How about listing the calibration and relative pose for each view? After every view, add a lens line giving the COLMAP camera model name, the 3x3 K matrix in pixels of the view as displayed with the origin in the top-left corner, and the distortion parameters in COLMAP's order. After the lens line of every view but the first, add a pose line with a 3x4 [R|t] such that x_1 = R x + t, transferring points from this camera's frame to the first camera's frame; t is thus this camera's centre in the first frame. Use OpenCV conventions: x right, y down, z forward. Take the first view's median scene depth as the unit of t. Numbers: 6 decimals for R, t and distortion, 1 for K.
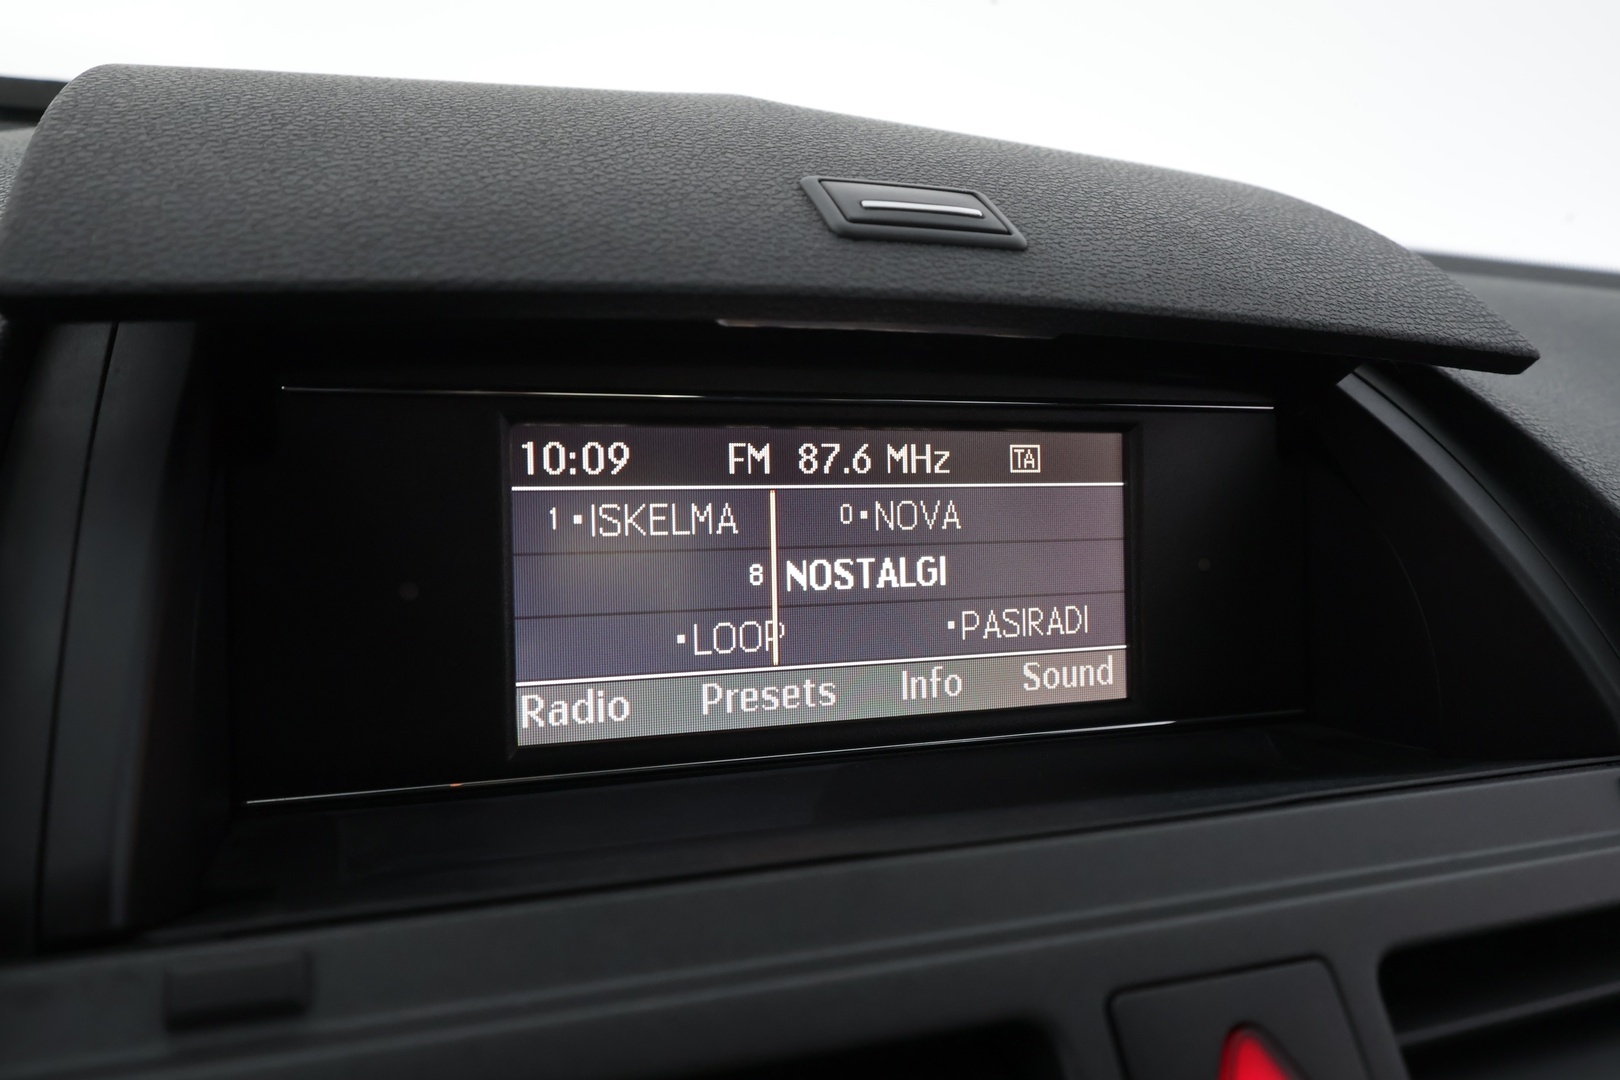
lens RADIAL K [[1234.8, 0, 808.3], [0, 1234.8, 542.4], [0, 0, 1]] dist [0.003422, 0.005755]
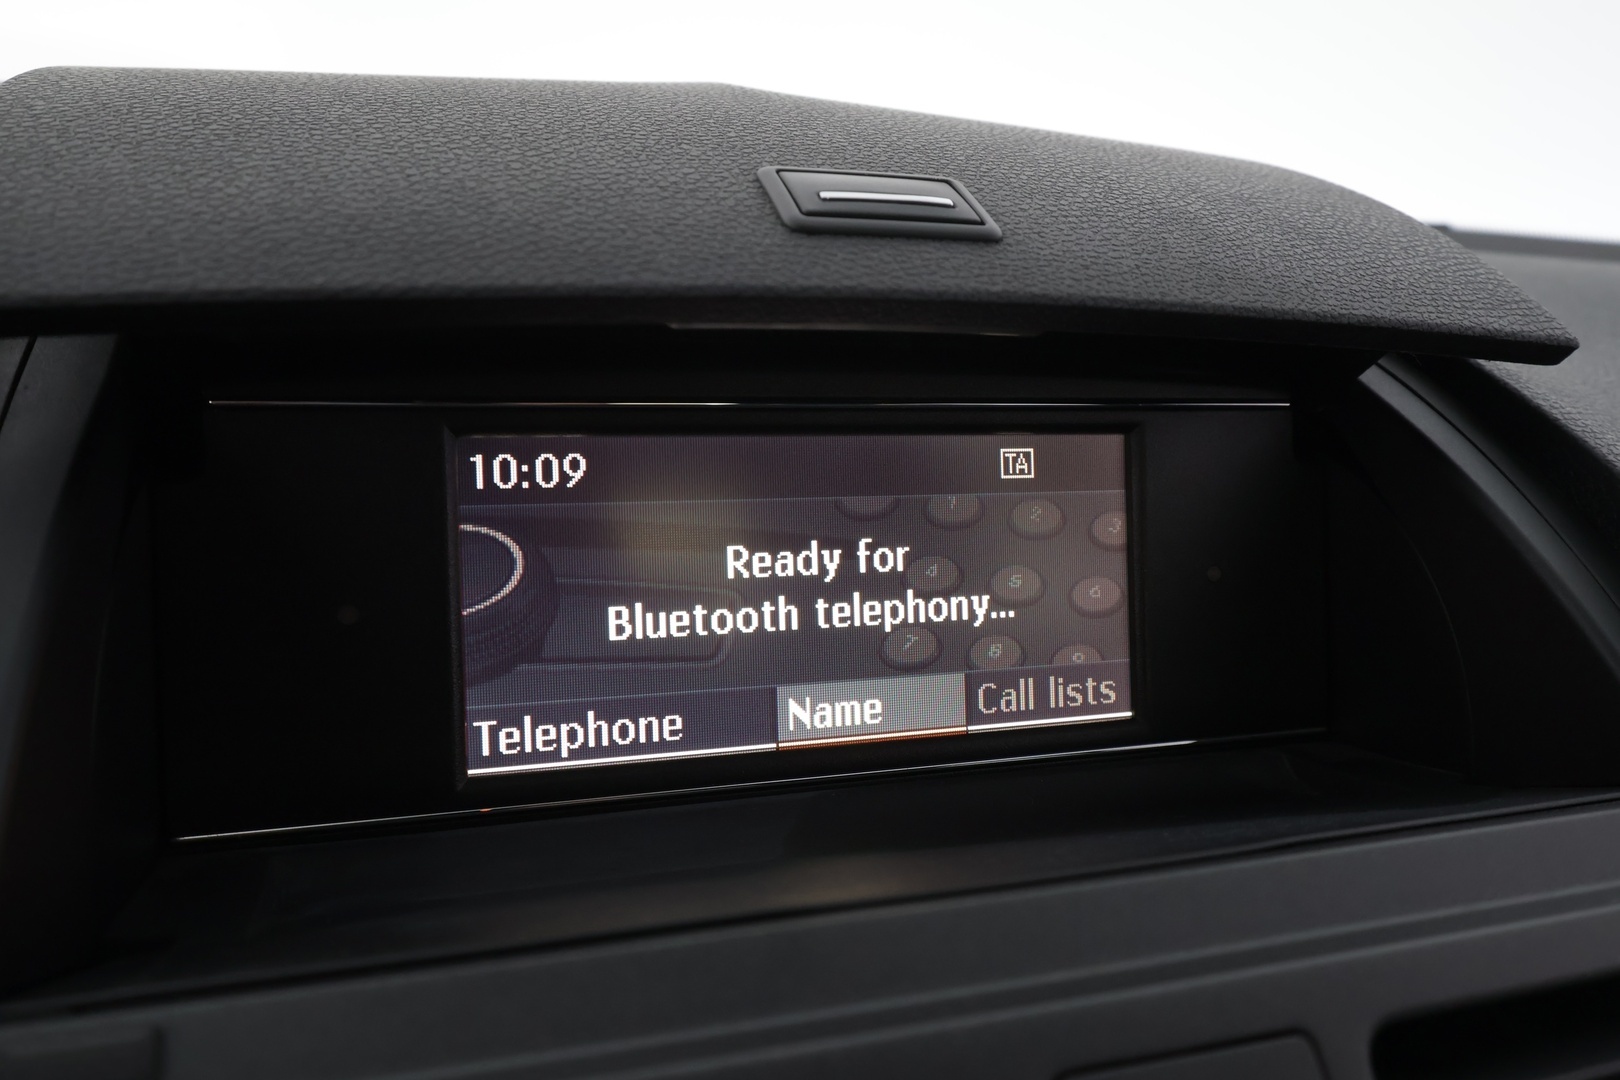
lens RADIAL K [[1234.8, 0, 813.5], [0, 1234.8, 539.9], [0, 0, 1]] dist [0.003422, 0.005755]
pose [[0.999014, -0.009422, -0.043375, 0.076686], [0.009618, 0.999944, 0.004320, -0.018915], [0.043332, -0.004733, 0.999050, 0.071050]]
